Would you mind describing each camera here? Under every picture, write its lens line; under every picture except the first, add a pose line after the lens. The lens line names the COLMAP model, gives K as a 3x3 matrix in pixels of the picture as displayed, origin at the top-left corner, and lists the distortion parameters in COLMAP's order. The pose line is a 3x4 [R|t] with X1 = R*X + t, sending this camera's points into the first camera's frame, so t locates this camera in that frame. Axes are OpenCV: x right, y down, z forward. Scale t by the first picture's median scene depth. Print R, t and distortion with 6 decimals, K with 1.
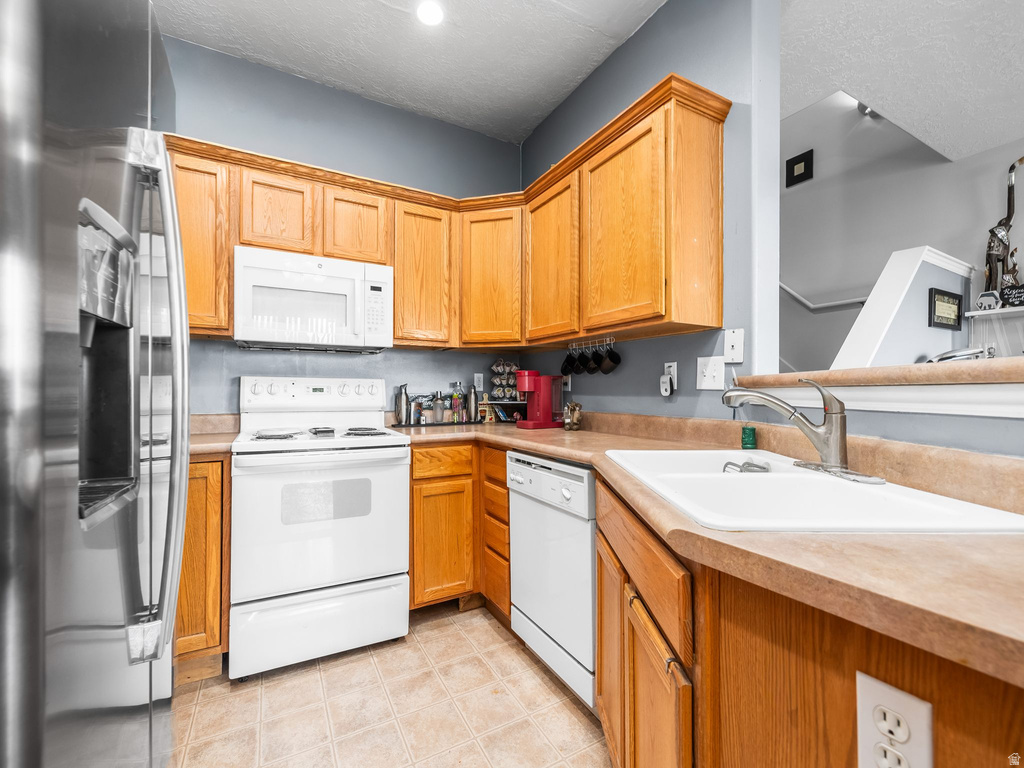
lens RADIAL K [[433.8, 0, 506.3], [0, 433.8, 390.4], [0, 0, 1]] dist [-0.000265, -0.001012]
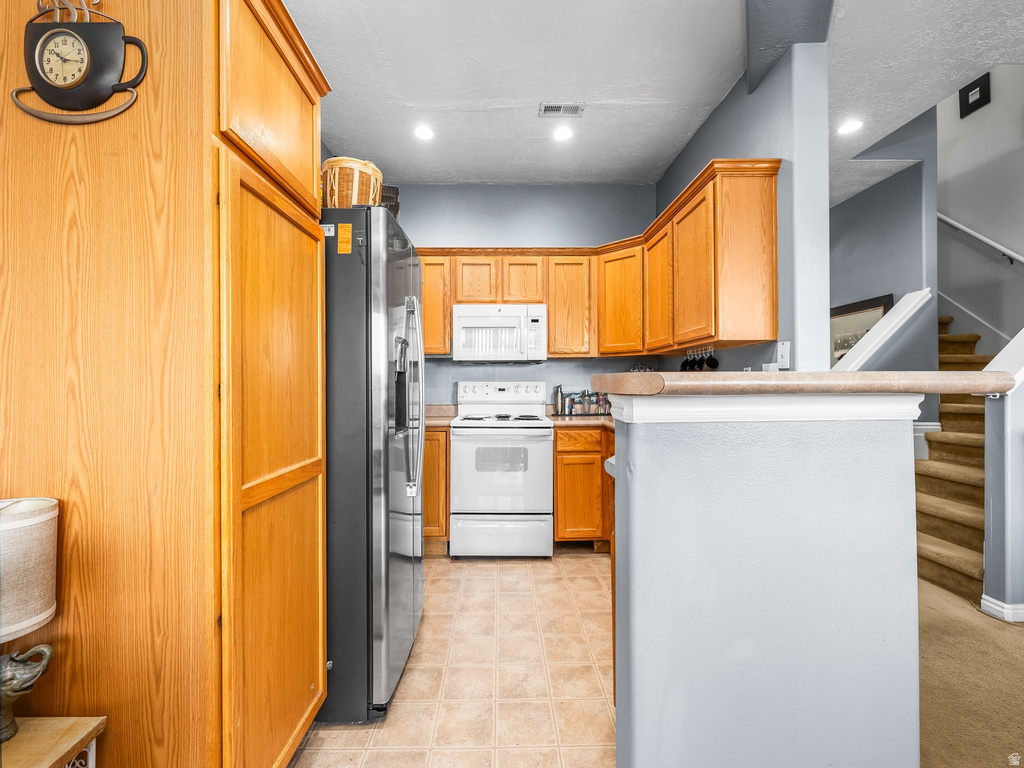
lens RADIAL K [[433.8, 0, 508.4], [0, 433.8, 381.5], [0, 0, 1]] dist [-0.000265, -0.001012]
pose [[0.888079, -0.010863, -0.459563, 0.302799], [0.007556, 0.999931, -0.009035, -0.016899], [0.459630, 0.004551, 0.888099, -0.356987]]
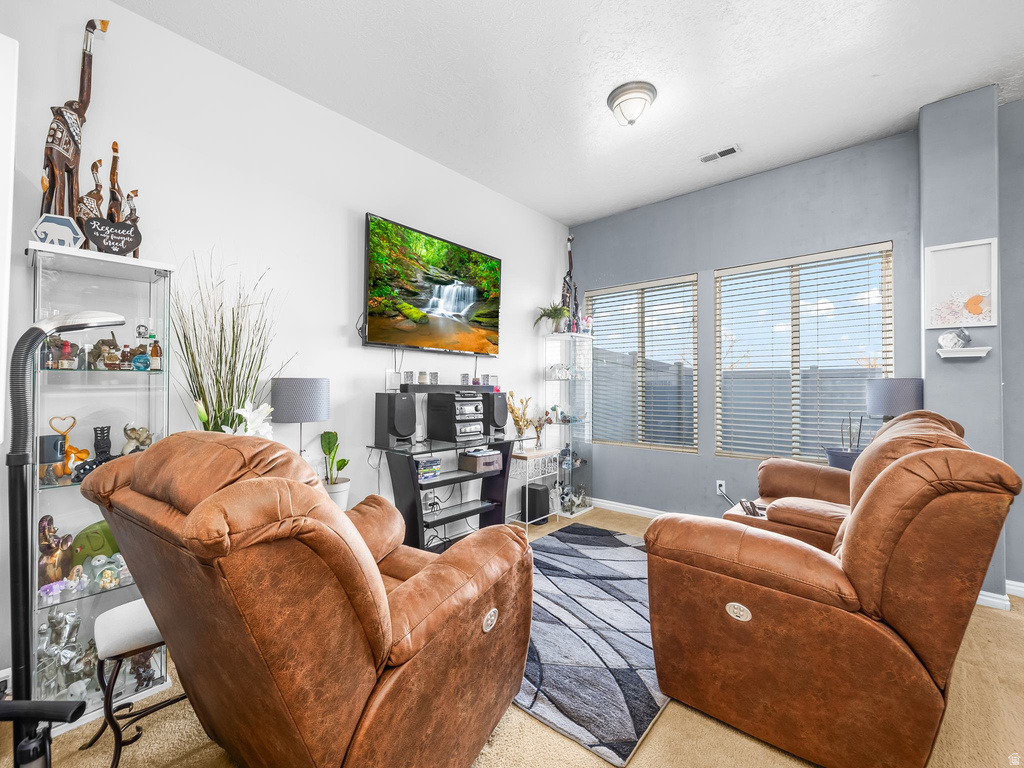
lens RADIAL K [[433.8, 0, 502.0], [0, 433.8, 381.6], [0, 0, 1]] dist [-0.000265, -0.001012]
pose [[-0.341474, 0.009754, 0.939841, 0.565794], [0.000659, 0.999948, -0.010139, -0.018282], [-0.939891, -0.002843, -0.341463, 0.907894]]
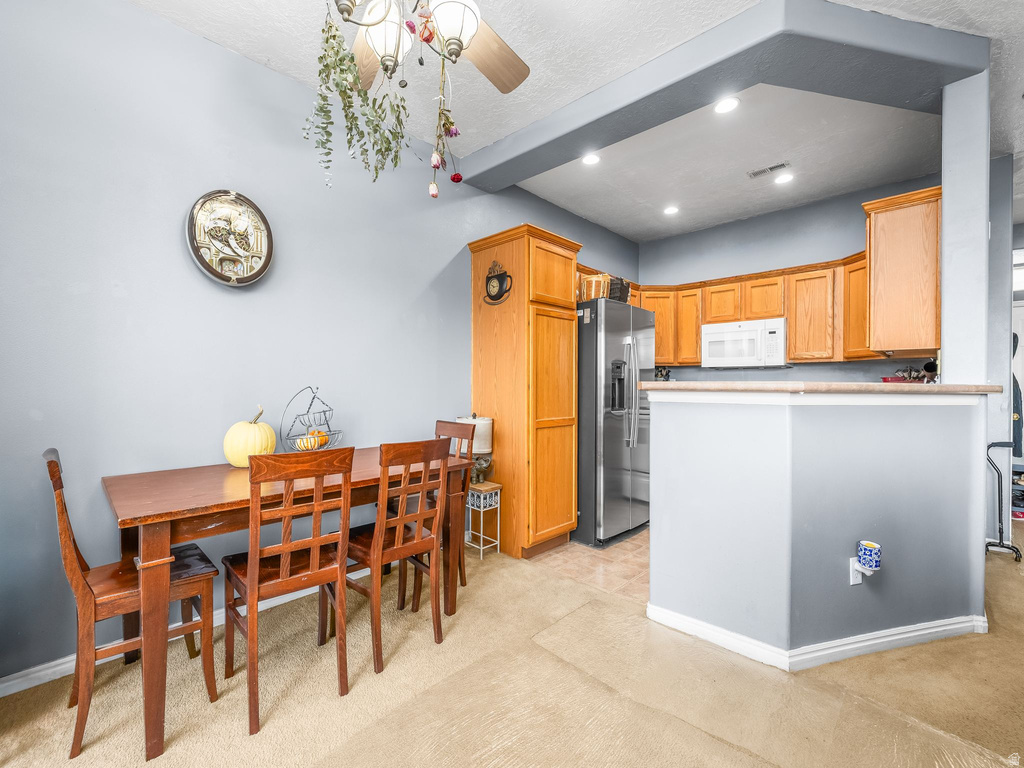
lens RADIAL K [[459.2, 0, 506.8], [0, 459.2, 382.5], [0, 0, 1]] dist [0.014415, 0.000436]
pose [[0.301016, -0.007213, -0.953592, 1.185886], [-0.004552, 0.999949, -0.009000, -0.012171], [0.953608, 0.007050, 0.300968, -0.597022]]
